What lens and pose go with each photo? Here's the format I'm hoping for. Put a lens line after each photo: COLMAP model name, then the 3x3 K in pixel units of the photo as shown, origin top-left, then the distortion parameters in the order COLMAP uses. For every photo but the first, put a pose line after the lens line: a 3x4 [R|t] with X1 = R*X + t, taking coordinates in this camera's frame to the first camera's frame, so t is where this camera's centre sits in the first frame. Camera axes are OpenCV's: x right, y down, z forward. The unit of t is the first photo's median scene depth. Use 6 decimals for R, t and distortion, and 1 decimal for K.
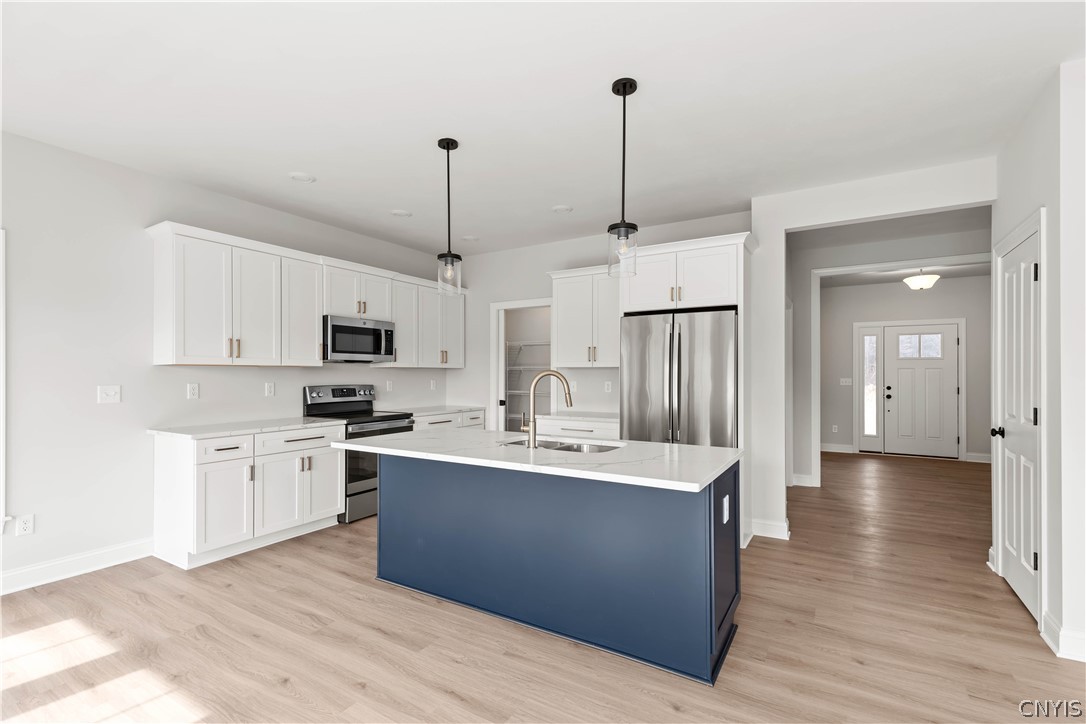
lens RADIAL K [[493.5, 0, 544.2], [0, 493.5, 367.5], [0, 0, 1]] dist [0.005308, -0.000640]
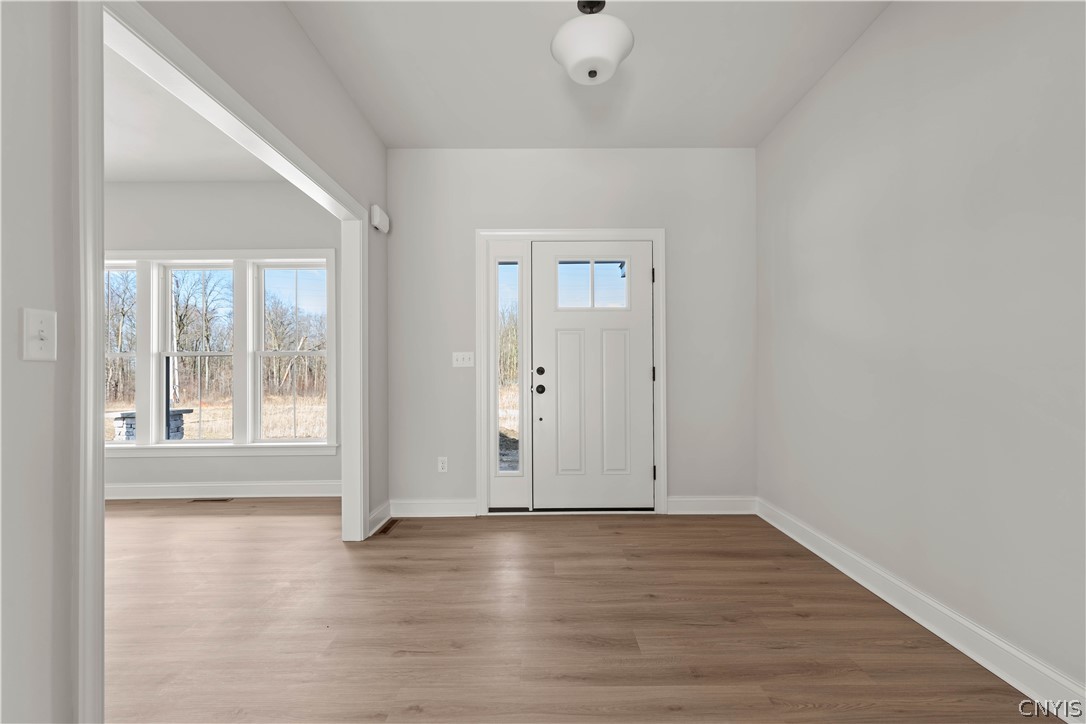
lens RADIAL K [[493.5, 0, 546.2], [0, 493.5, 367.8], [0, 0, 1]] dist [0.005308, -0.000640]
pose [[0.856549, -0.001041, 0.516064, 0.457752], [0.001249, 0.999999, -0.000055, 0.038138], [-0.516064, 0.000691, 0.856550, 0.593348]]
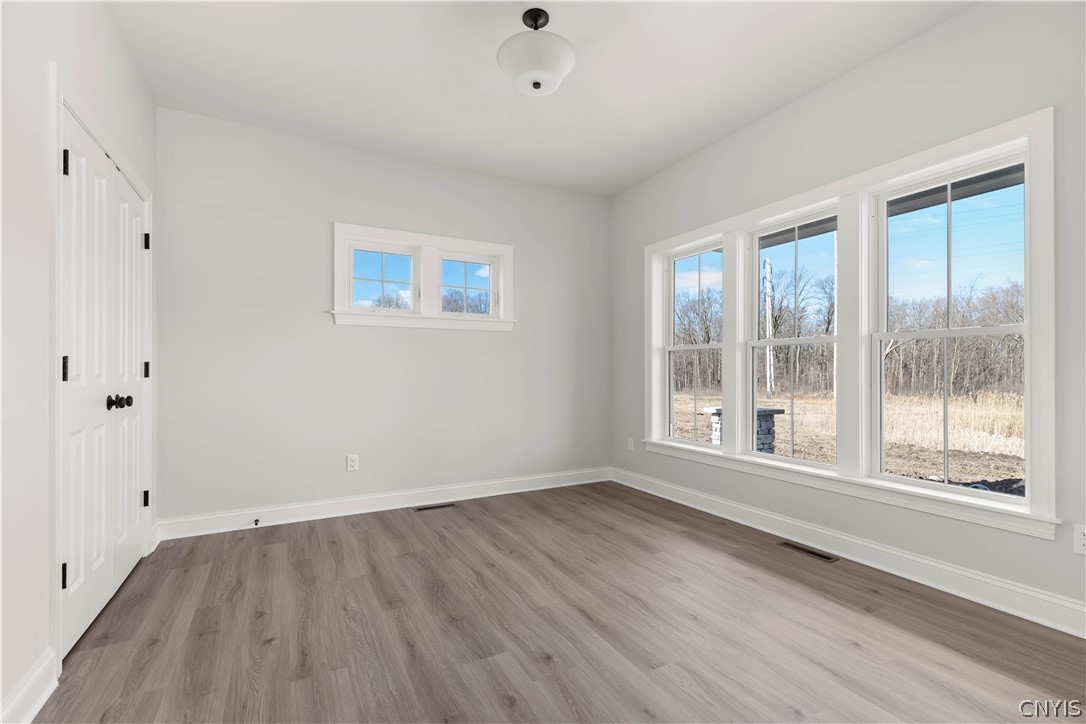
lens RADIAL K [[493.5, 0, 541.7], [0, 493.5, 366.0], [0, 0, 1]] dist [0.005308, -0.000640]
pose [[0.859424, -0.001468, -0.511262, 0.443843], [0.003254, 0.999991, 0.002598, 0.040457], [0.511254, -0.003896, 0.859421, 0.792167]]
